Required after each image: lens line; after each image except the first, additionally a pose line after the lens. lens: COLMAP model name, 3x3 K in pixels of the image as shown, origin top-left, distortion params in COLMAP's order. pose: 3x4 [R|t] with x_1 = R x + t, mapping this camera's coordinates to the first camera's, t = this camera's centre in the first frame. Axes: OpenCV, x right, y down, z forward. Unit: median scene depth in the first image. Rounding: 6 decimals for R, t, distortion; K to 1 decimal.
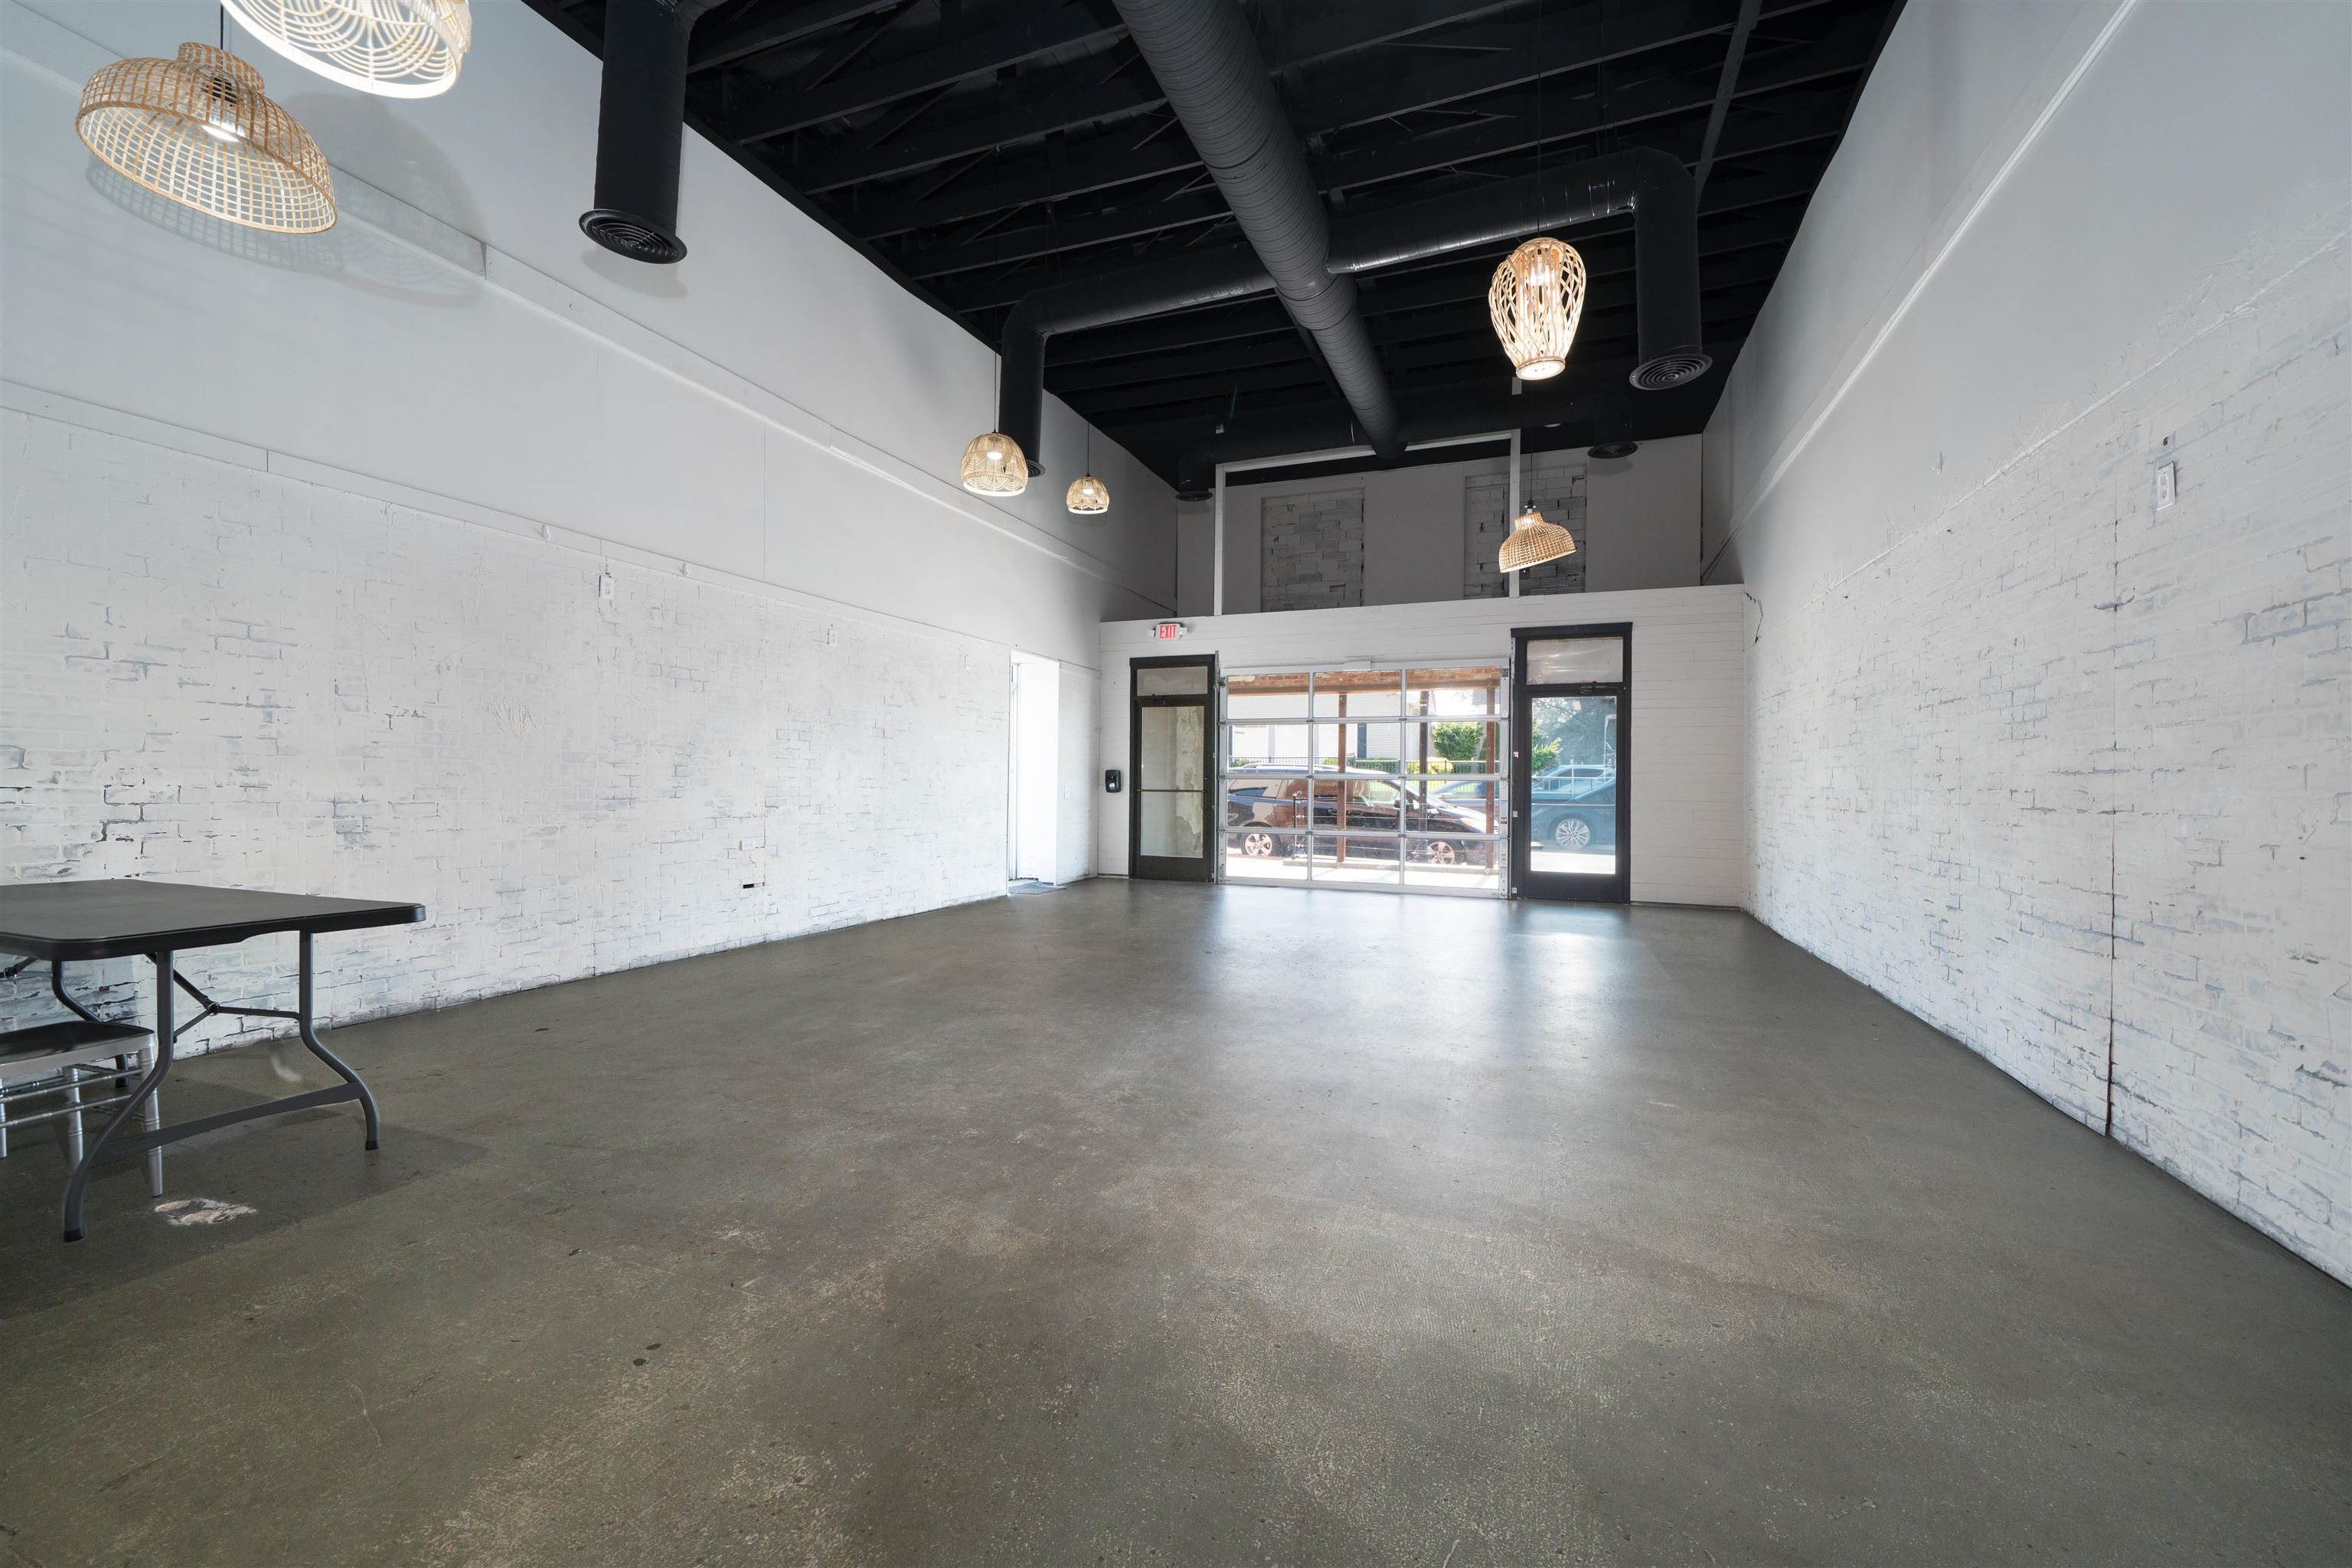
lens RADIAL K [[953.6, 0, 1176.0], [0, 953.6, 784.0], [0, 0, 1]] dist [-0.000663, -0.000089]
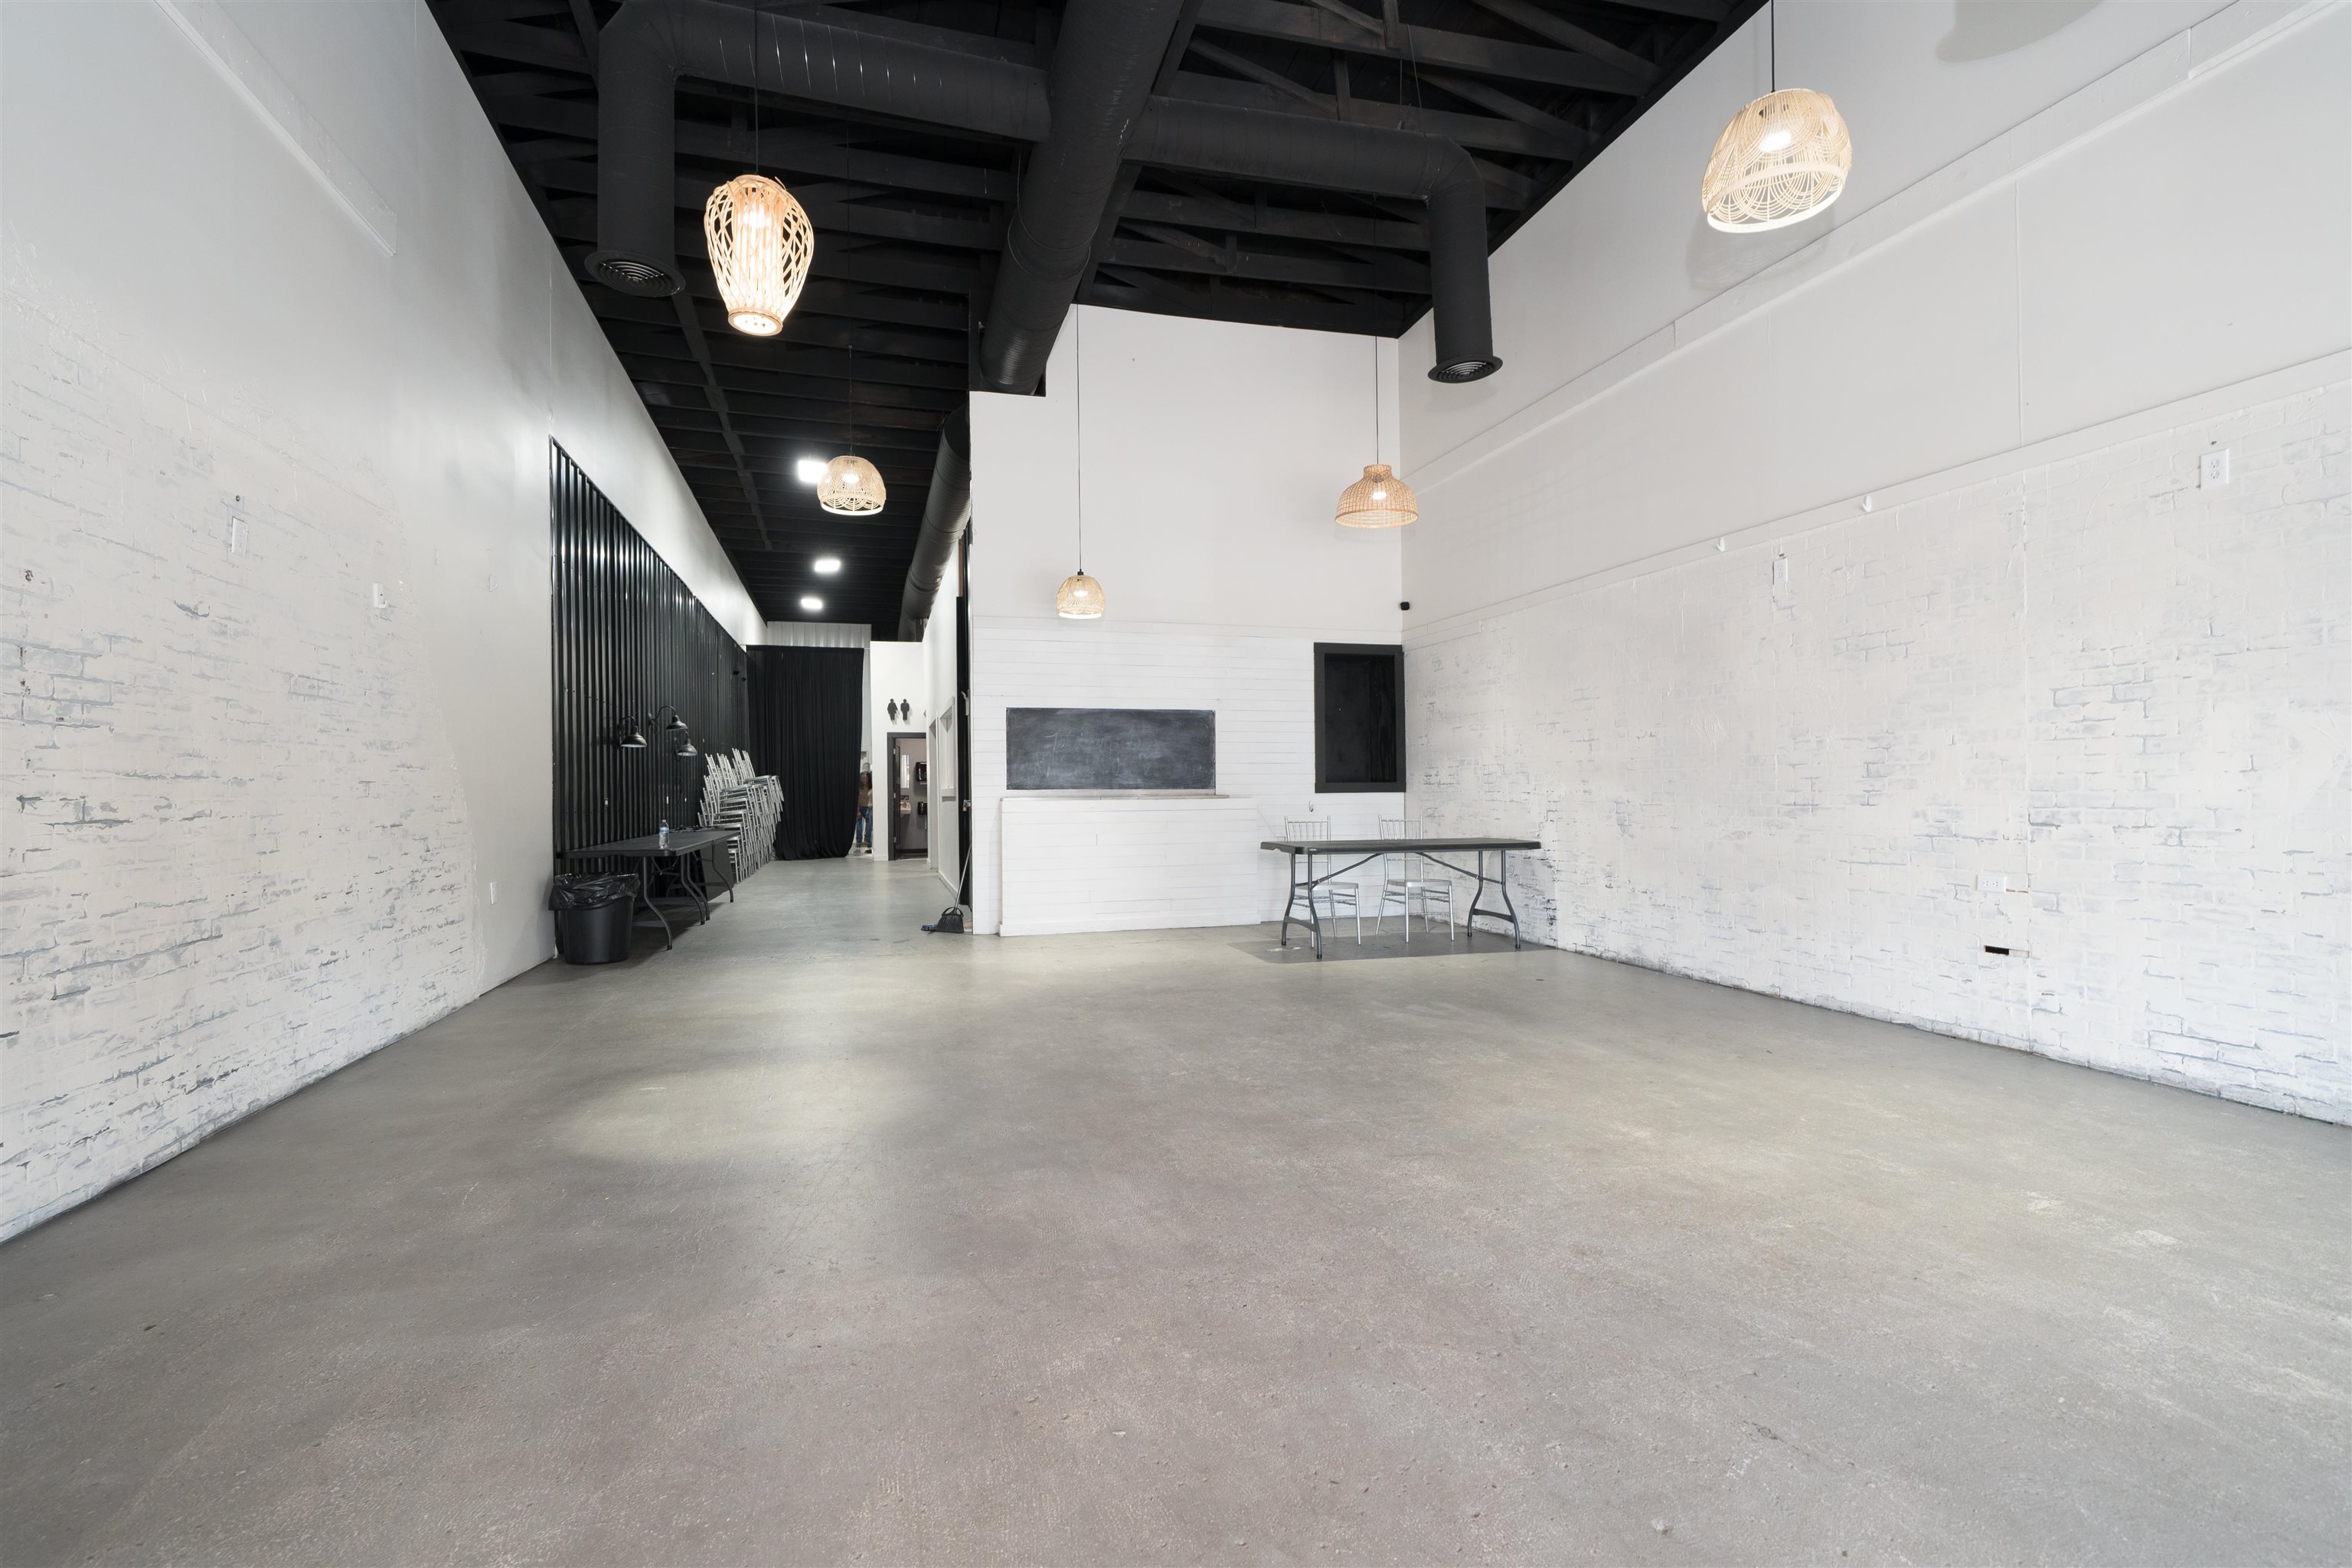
lens RADIAL K [[1041.2, 0, 1125.0], [0, 1041.2, 787.5], [0, 0, 1]] dist [0.001296, 0.000225]
pose [[-0.817108, -0.002232, -0.576480, 0.653496], [0.003474, 0.999955, -0.008796, 0.008212], [0.576474, -0.009190, -0.817064, 1.970367]]
